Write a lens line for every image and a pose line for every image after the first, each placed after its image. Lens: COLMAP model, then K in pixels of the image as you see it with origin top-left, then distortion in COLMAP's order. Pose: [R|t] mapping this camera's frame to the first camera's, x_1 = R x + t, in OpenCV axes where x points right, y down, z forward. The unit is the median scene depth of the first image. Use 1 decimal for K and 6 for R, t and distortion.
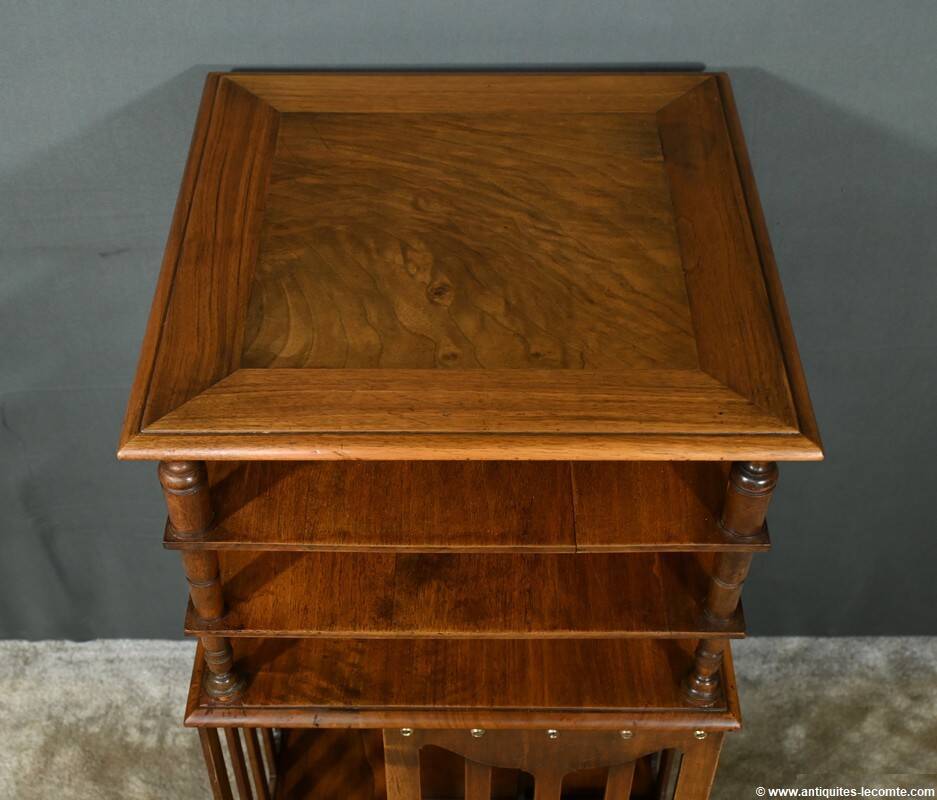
lens RADIAL K [[1358.5, 0, 467.1], [0, 1358.5, 418.0], [0, 0, 1]] dist [0.005986, 0.003523]
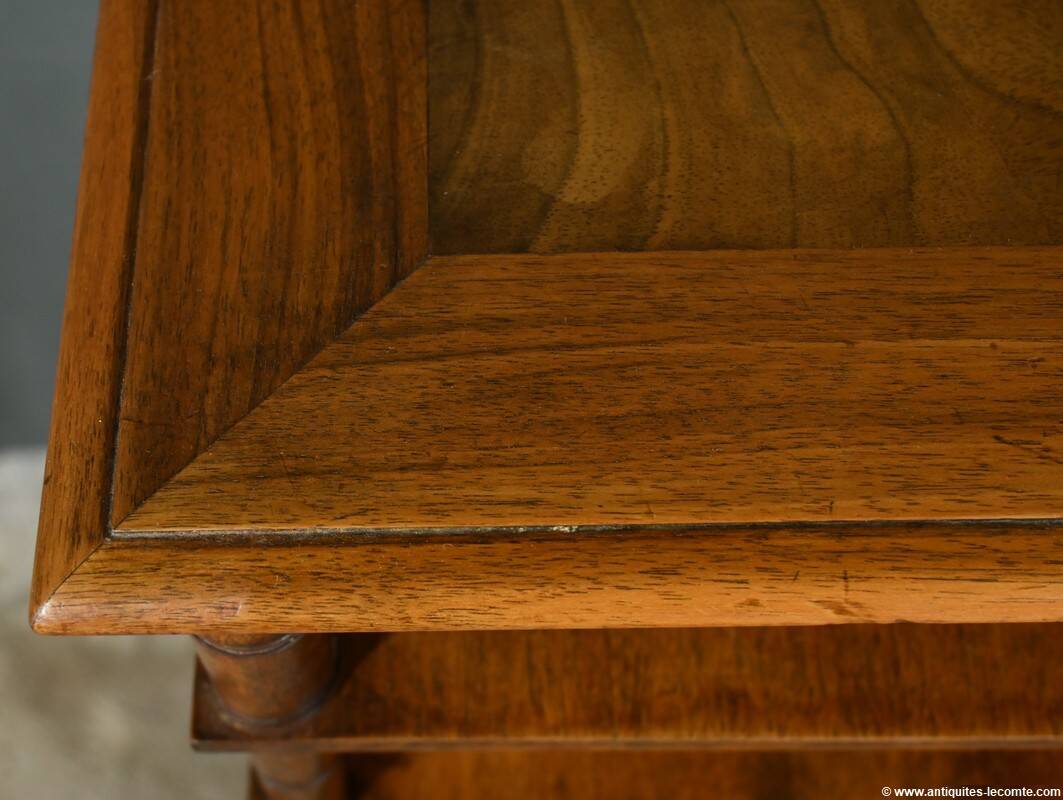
lens RADIAL K [[1719.4, 0, 465.6], [0, 1719.4, 399.9], [0, 0, 1]] dist [0.016646, 0.071436]
pose [[0.999762, -0.017753, -0.012686, -0.151639], [0.020481, 0.964015, 0.265057, -0.100165], [0.007524, -0.265254, 0.964149, 0.623804]]
